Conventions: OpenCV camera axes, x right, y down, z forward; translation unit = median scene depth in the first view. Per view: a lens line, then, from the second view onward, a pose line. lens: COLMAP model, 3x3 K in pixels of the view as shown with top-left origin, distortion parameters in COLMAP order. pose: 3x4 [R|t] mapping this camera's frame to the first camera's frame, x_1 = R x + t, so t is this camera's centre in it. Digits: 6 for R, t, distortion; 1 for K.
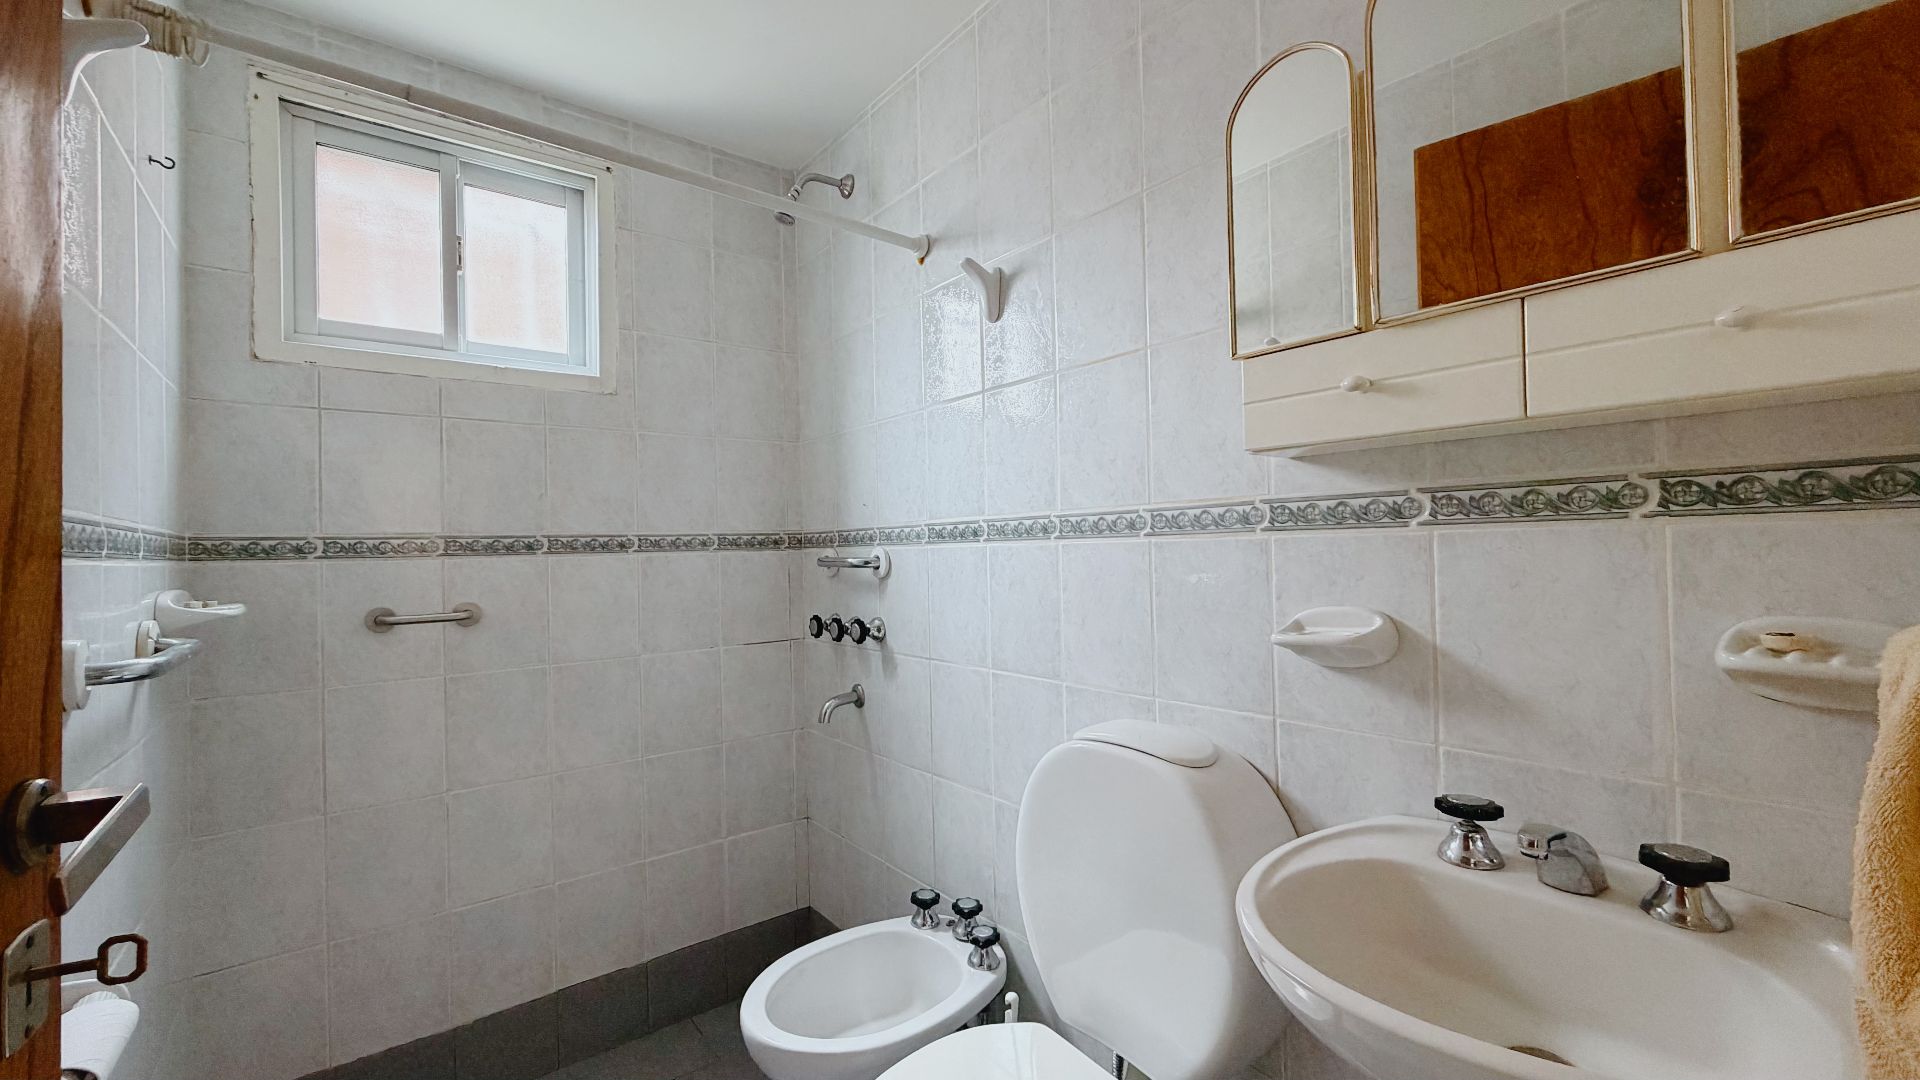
lens RADIAL K [[767.7, 0, 952.1], [0, 767.7, 543.3], [0, 0, 1]] dist [-0.000535, 0.000001]
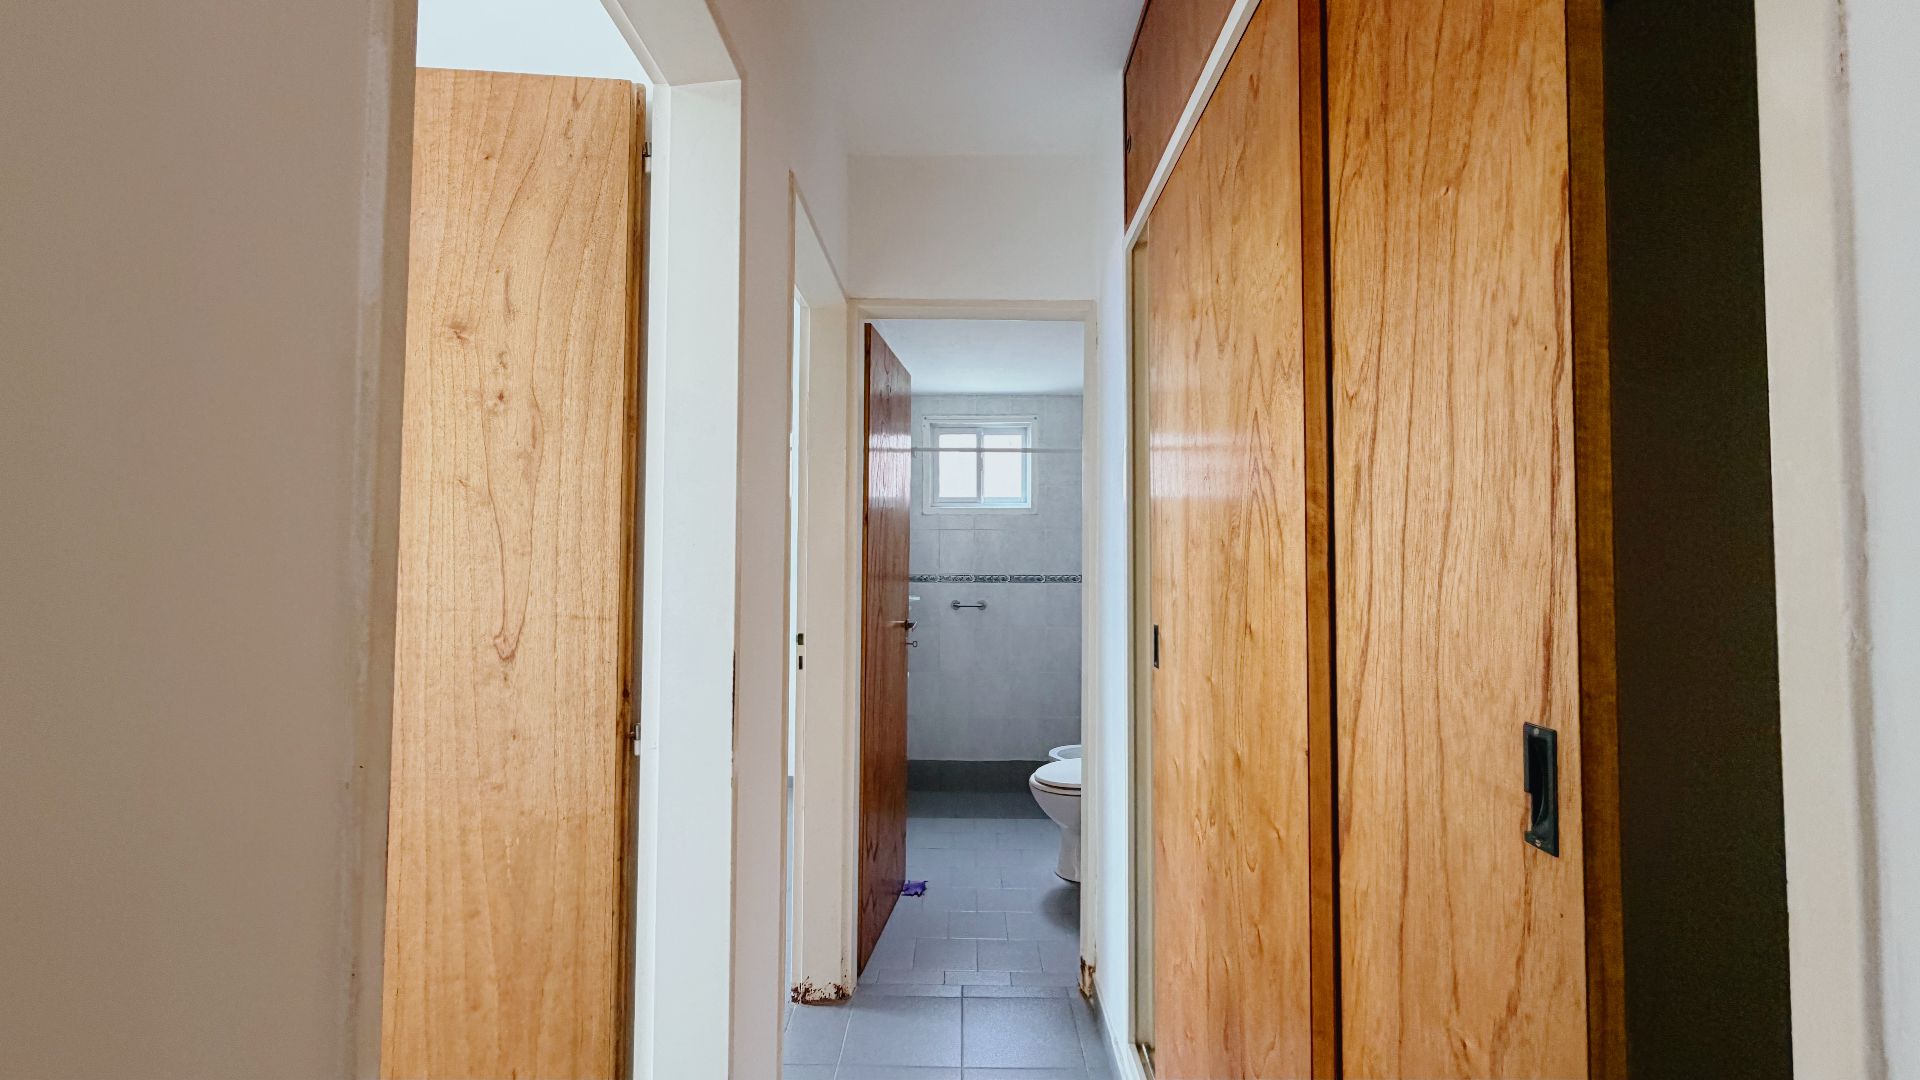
lens RADIAL K [[767.7, 0, 960.4], [0, 767.7, 539.4], [0, 0, 1]] dist [-0.000535, 0.000001]
pose [[0.790588, 0.012444, -0.612222, 0.888753], [-0.013801, 0.999902, 0.002501, -0.133104], [0.612193, 0.006472, 0.790682, -1.089357]]
